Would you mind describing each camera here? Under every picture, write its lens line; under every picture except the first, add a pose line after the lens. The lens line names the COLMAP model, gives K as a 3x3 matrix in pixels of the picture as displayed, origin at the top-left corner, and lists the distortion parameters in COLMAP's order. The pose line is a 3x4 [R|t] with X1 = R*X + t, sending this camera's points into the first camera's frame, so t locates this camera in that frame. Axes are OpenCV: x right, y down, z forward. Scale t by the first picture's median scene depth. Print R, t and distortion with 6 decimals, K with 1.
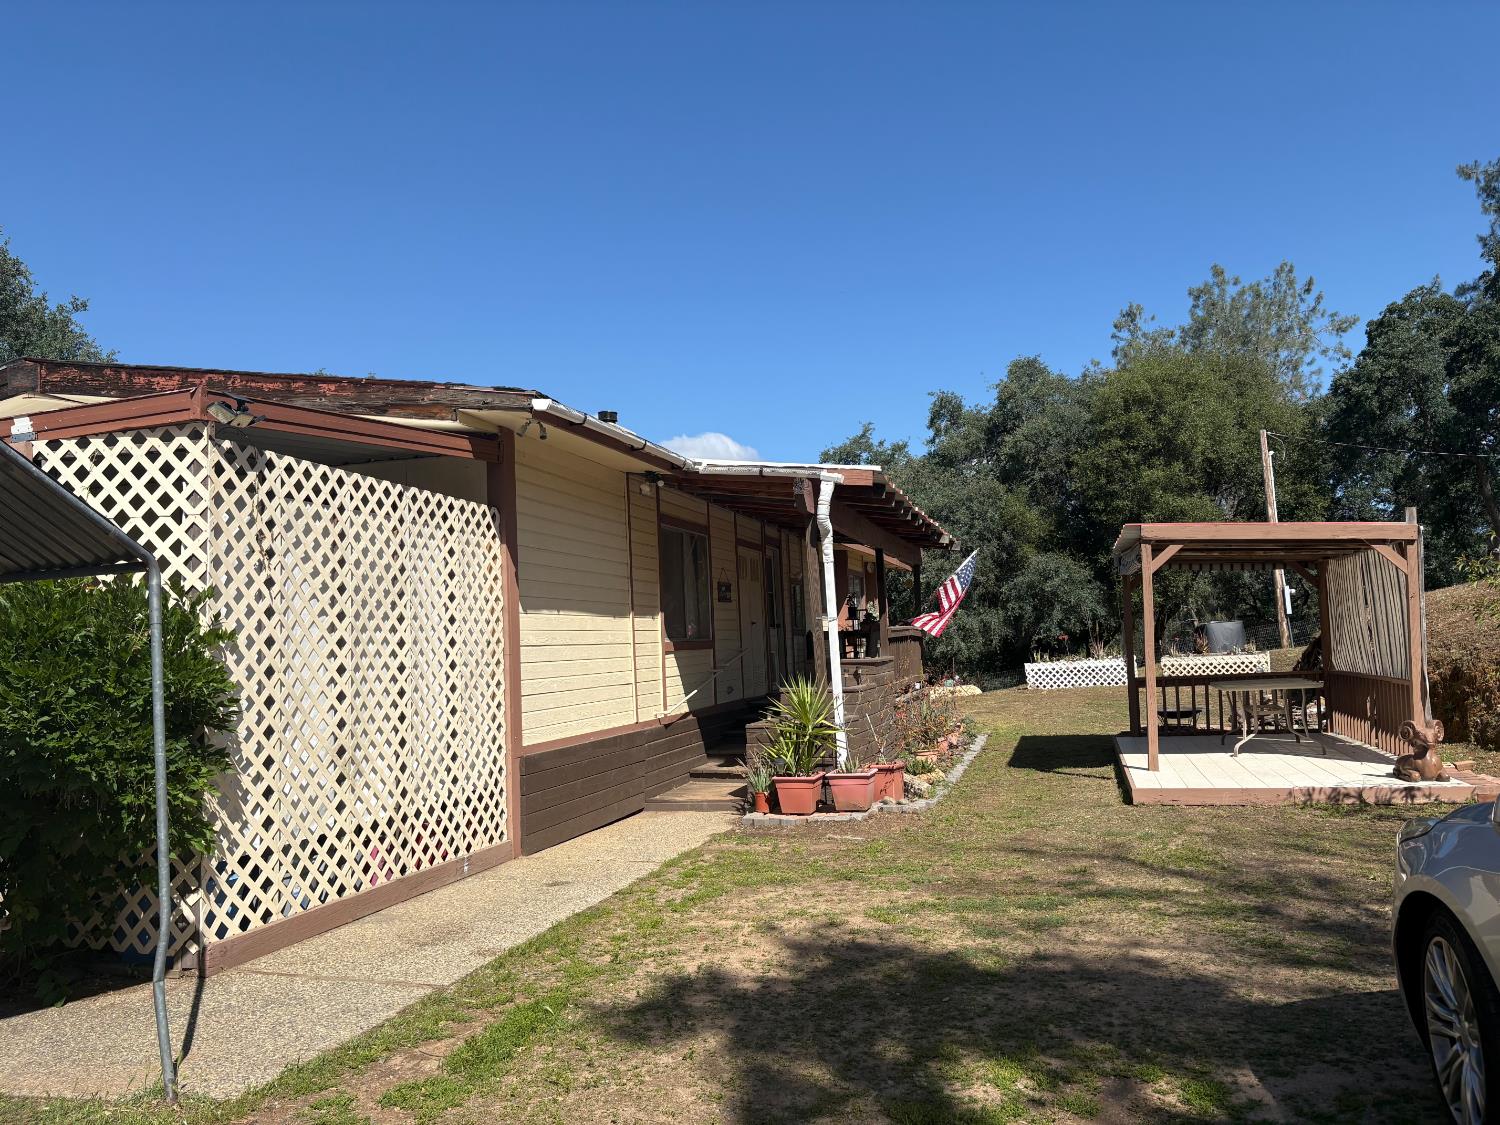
lens RADIAL K [[1130.2, 0, 750.0], [0, 1130.2, 562.5], [0, 0, 1]] dist [0.026453, -0.003038]
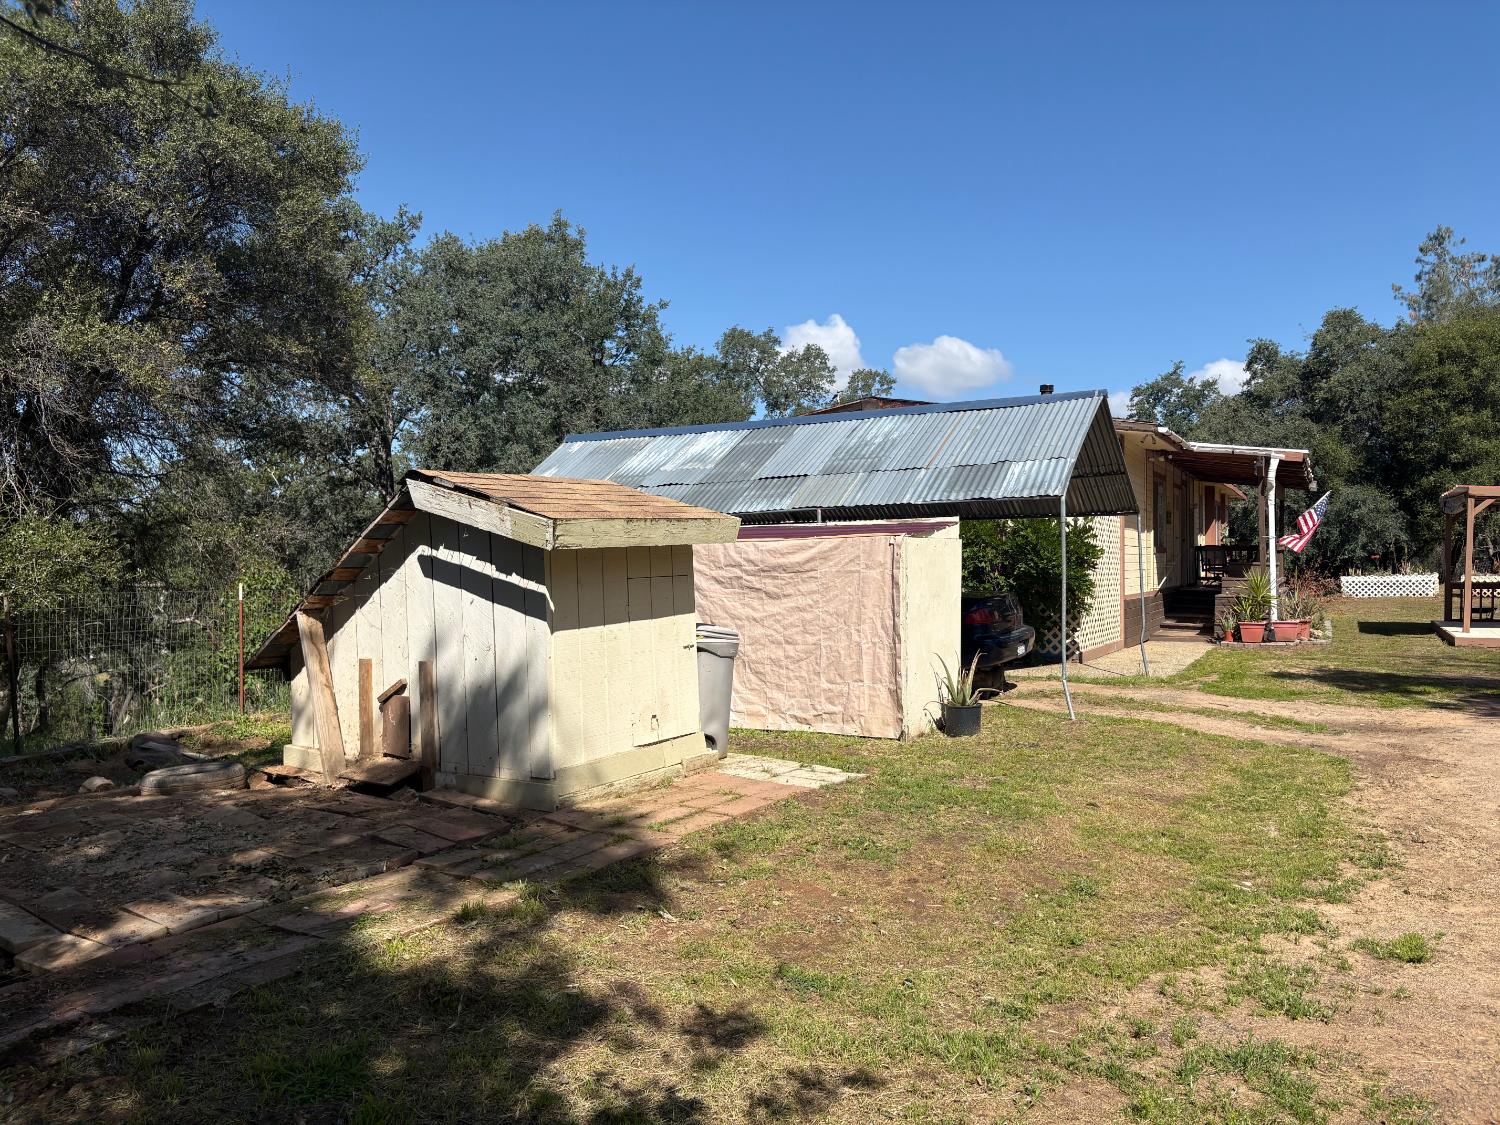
lens RADIAL K [[1083.9, 0, 750.0], [0, 1083.9, 562.5], [0, 0, 1]] dist [-0.005481, -0.007604]
pose [[0.974327, 0.042371, -0.221115, -0.099768], [-0.023841, 0.996027, 0.085806, -0.010336], [0.223872, -0.078332, 0.971466, -0.236988]]
